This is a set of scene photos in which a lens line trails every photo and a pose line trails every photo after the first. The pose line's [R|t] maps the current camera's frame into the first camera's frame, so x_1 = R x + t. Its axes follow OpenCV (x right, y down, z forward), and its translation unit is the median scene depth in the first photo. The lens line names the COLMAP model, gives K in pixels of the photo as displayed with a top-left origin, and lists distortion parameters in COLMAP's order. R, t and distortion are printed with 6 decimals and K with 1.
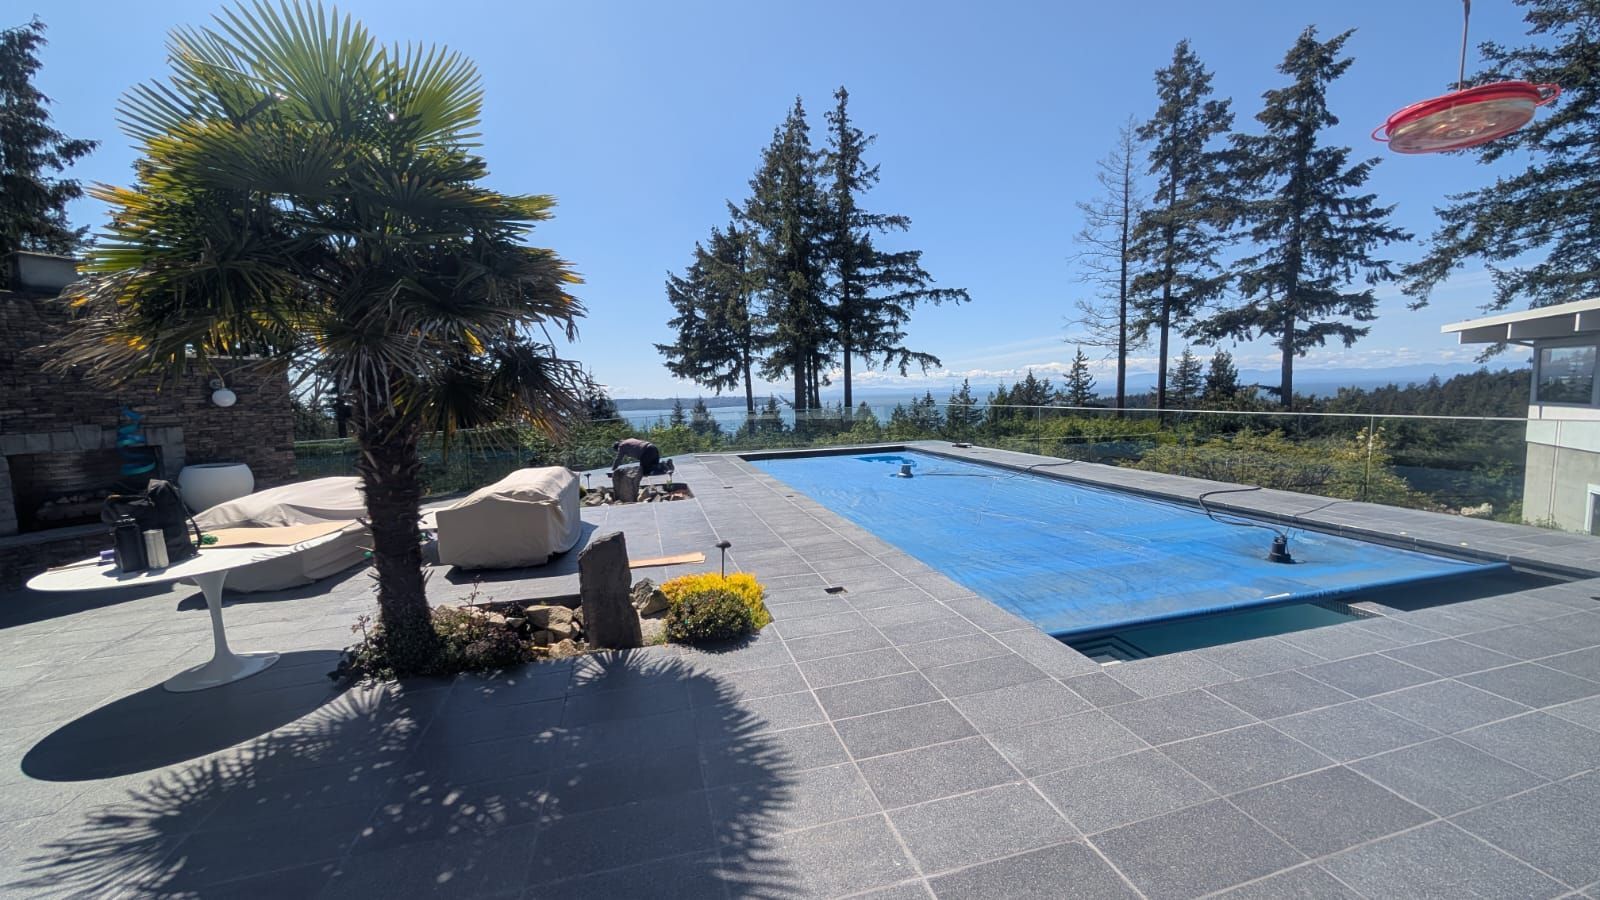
lens RADIAL K [[601.8, 0, 803.9], [0, 601.8, 450.5], [0, 0, 1]] dist [0.003553, -0.000011]
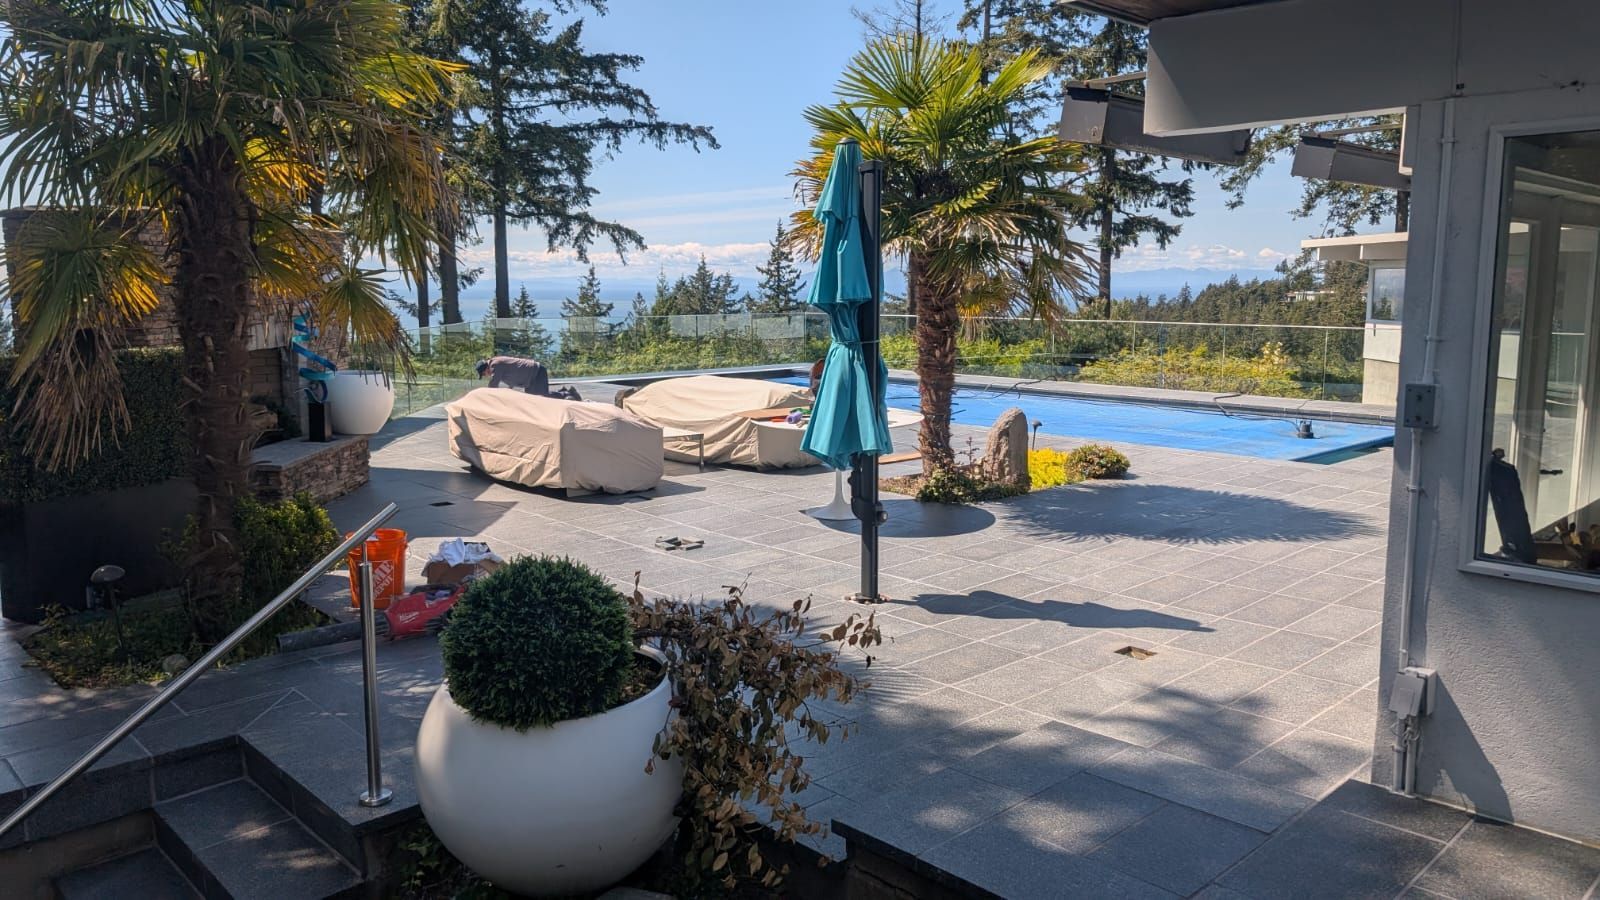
lens RADIAL K [[1157.7, 0, 814.3], [0, 1157.7, 436.3], [0, 0, 1]] dist [0.043231, -0.034635]
pose [[0.877107, -0.032342, 0.479206, -0.234912], [0.018648, 0.999271, 0.033310, 0.013948], [-0.479934, -0.020280, 0.877070, -0.119017]]
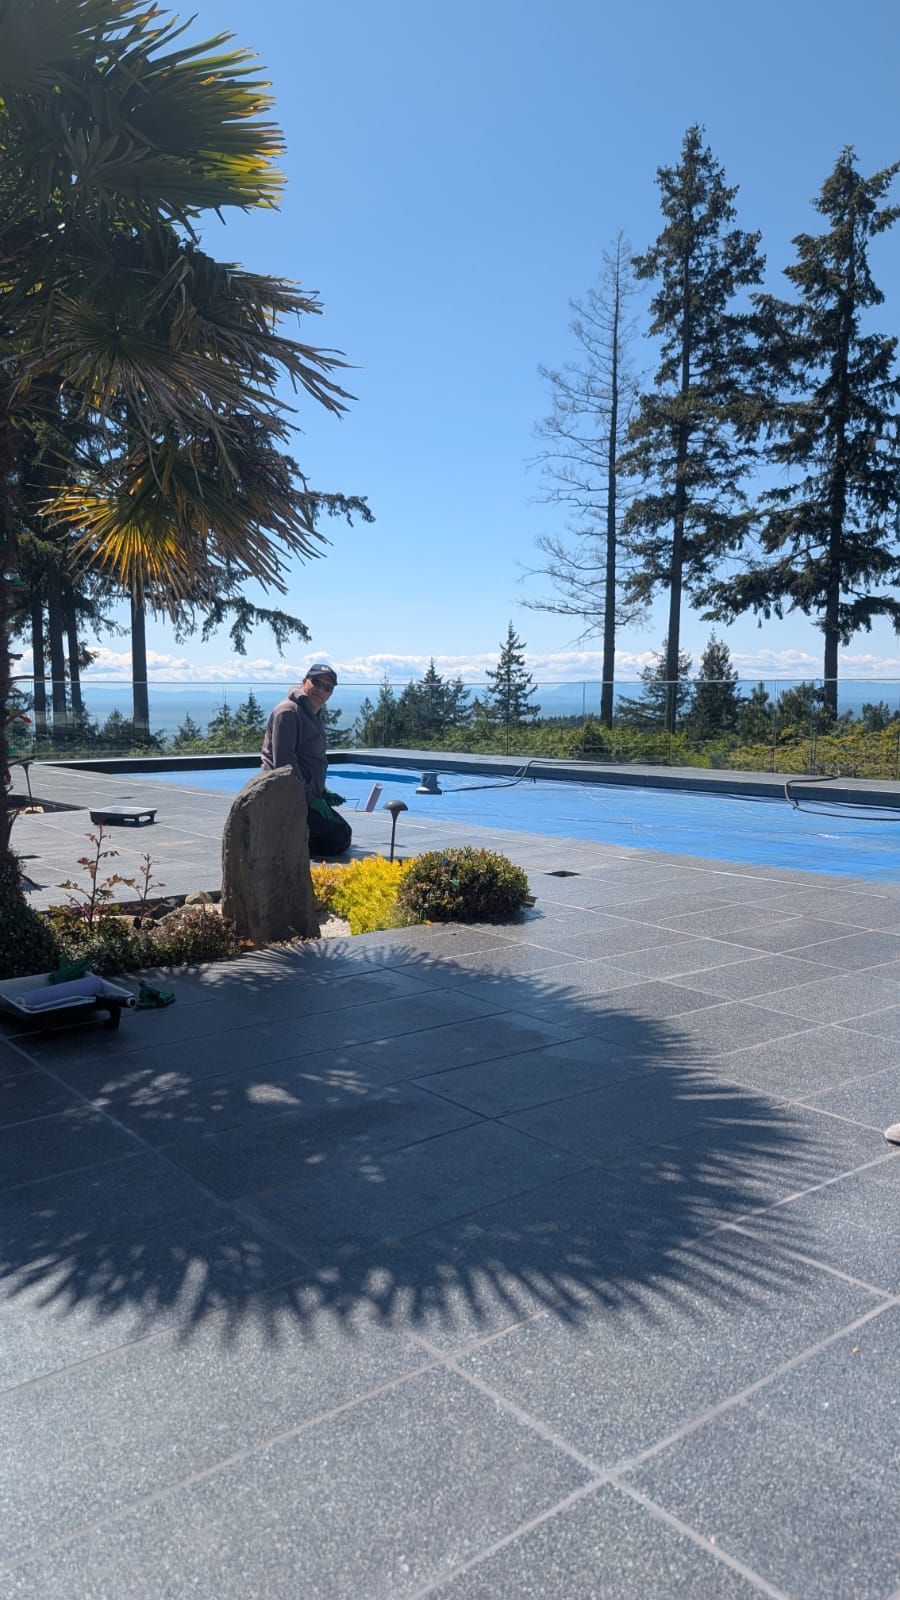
lens RADIAL K [[1157.7, 0, 493.7], [0, 1157.7, 817.6], [0, 0, 1]] dist [0.043231, -0.034635]
pose [[0.909131, -0.019679, 0.416044, -0.075055], [0.019318, 0.999801, 0.005077, 0.023703], [-0.416061, 0.003422, 0.909330, -0.012856]]
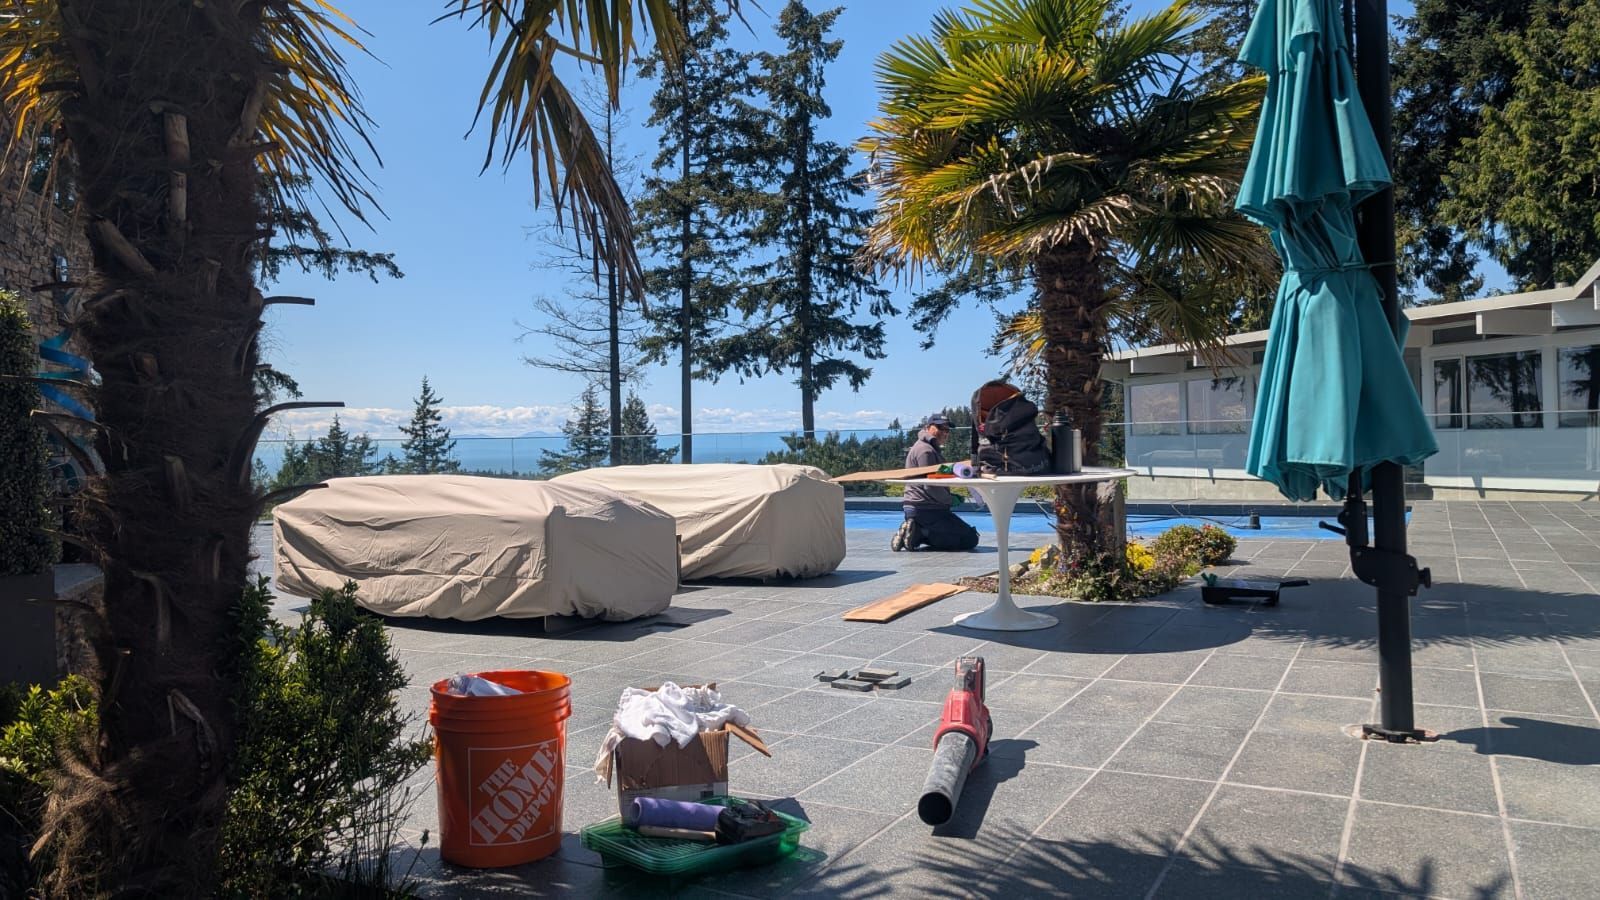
lens RADIAL K [[1157.7, 0, 792.2], [0, 1157.7, 446.2], [0, 0, 1]] dist [0.043231, -0.034635]
pose [[0.700021, 0.012686, 0.714009, -0.250065], [0.069639, 0.993864, -0.085933, 0.026819], [-0.710719, 0.109878, 0.694842, 0.007741]]
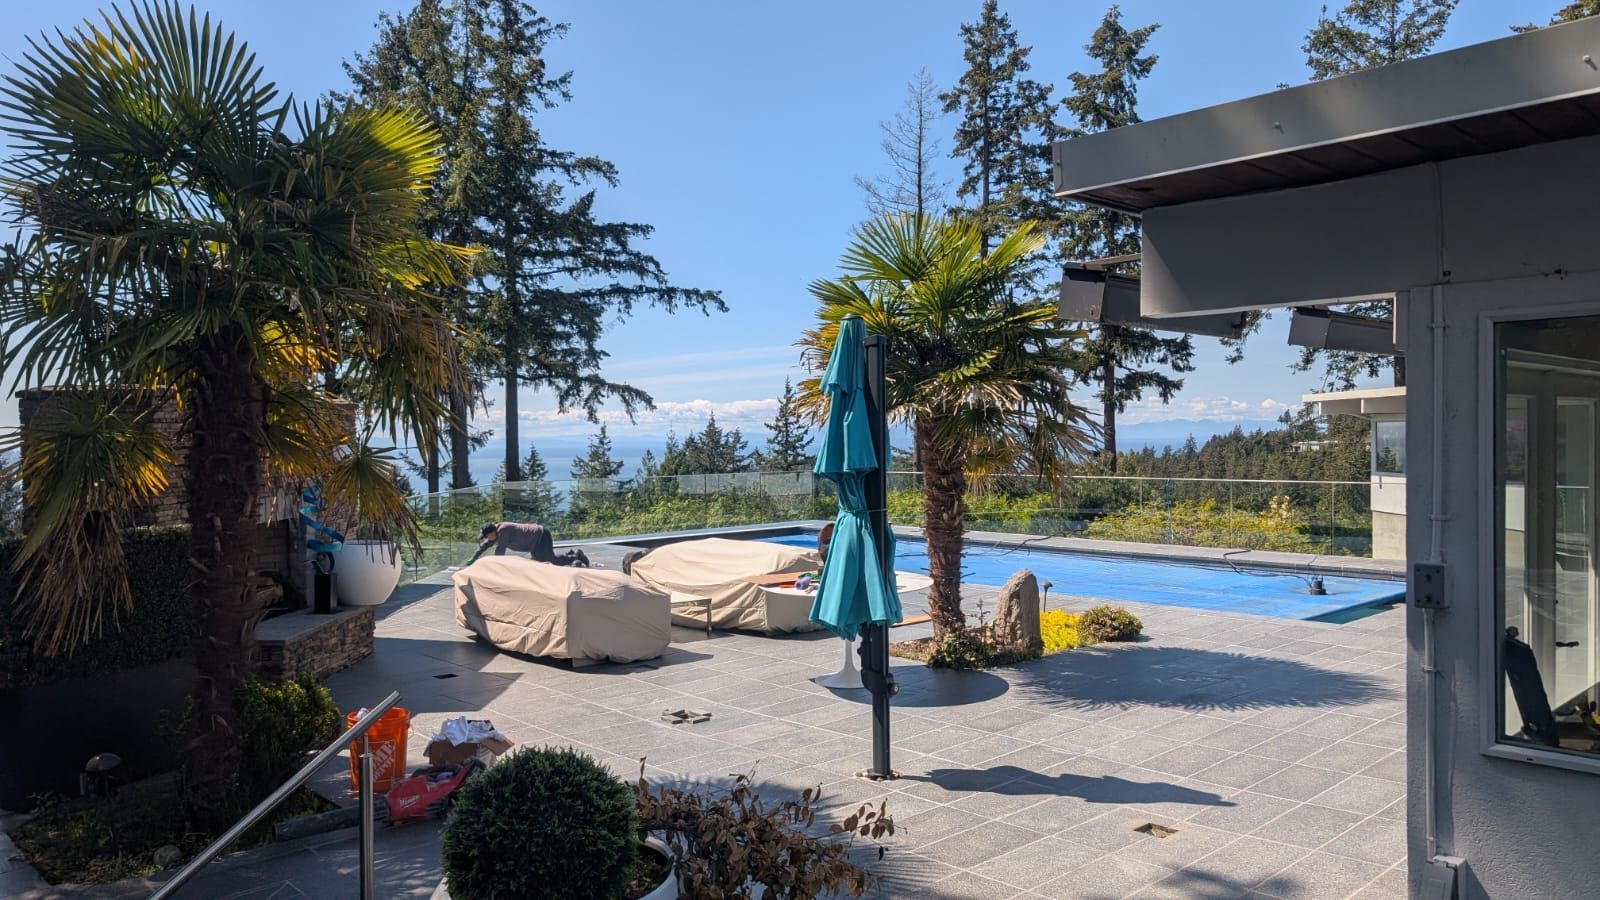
lens RADIAL K [[1157.7, 0, 824.9], [0, 1157.7, 466.0], [0, 0, 1]] dist [0.043231, -0.034635]
pose [[0.876339, 0.008677, 0.481617, -0.234689], [0.030728, 0.996794, -0.073870, 0.011374], [-0.480714, 0.079534, 0.873263, -0.119145]]
